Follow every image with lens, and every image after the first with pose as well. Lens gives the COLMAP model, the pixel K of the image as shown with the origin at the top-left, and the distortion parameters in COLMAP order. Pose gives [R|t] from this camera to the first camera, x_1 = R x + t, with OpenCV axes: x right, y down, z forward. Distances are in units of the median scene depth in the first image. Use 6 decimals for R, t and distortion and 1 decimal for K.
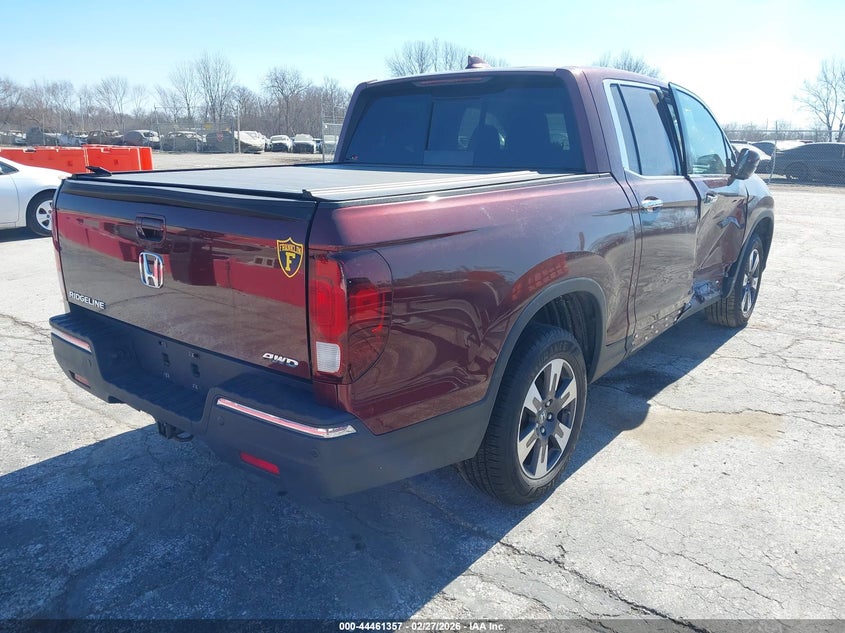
lens RADIAL K [[664.4, 0, 422.5], [0, 664.4, 316.5], [0, 0, 1]] dist [0.000996, 0.002582]
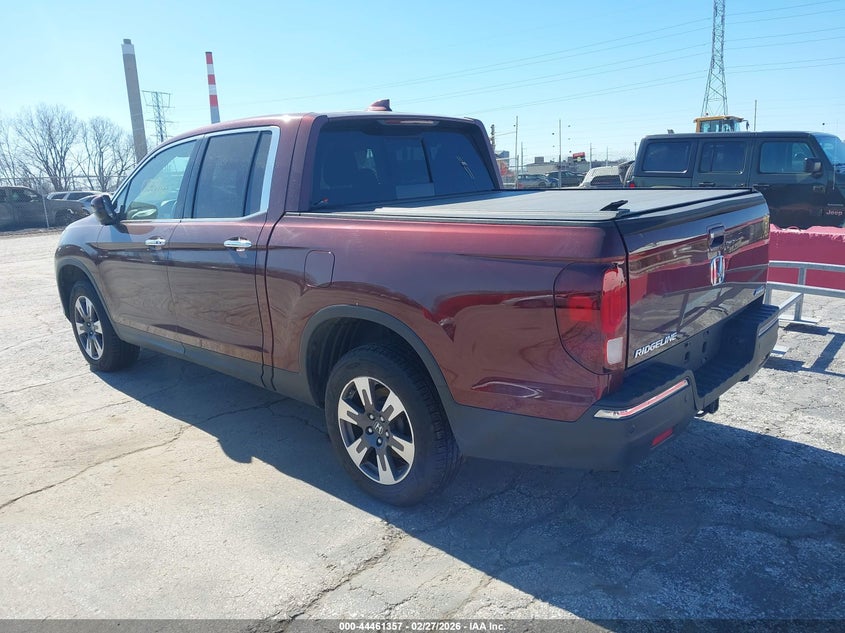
lens RADIAL K [[664.4, 0, 422.5], [0, 664.4, 316.5], [0, 0, 1]] dist [0.000996, 0.002582]
pose [[0.058104, -0.219433, 0.973896, -1.095228], [0.300825, 0.934048, 0.192507, -0.257735], [-0.951908, 0.281786, 0.120283, 0.932843]]
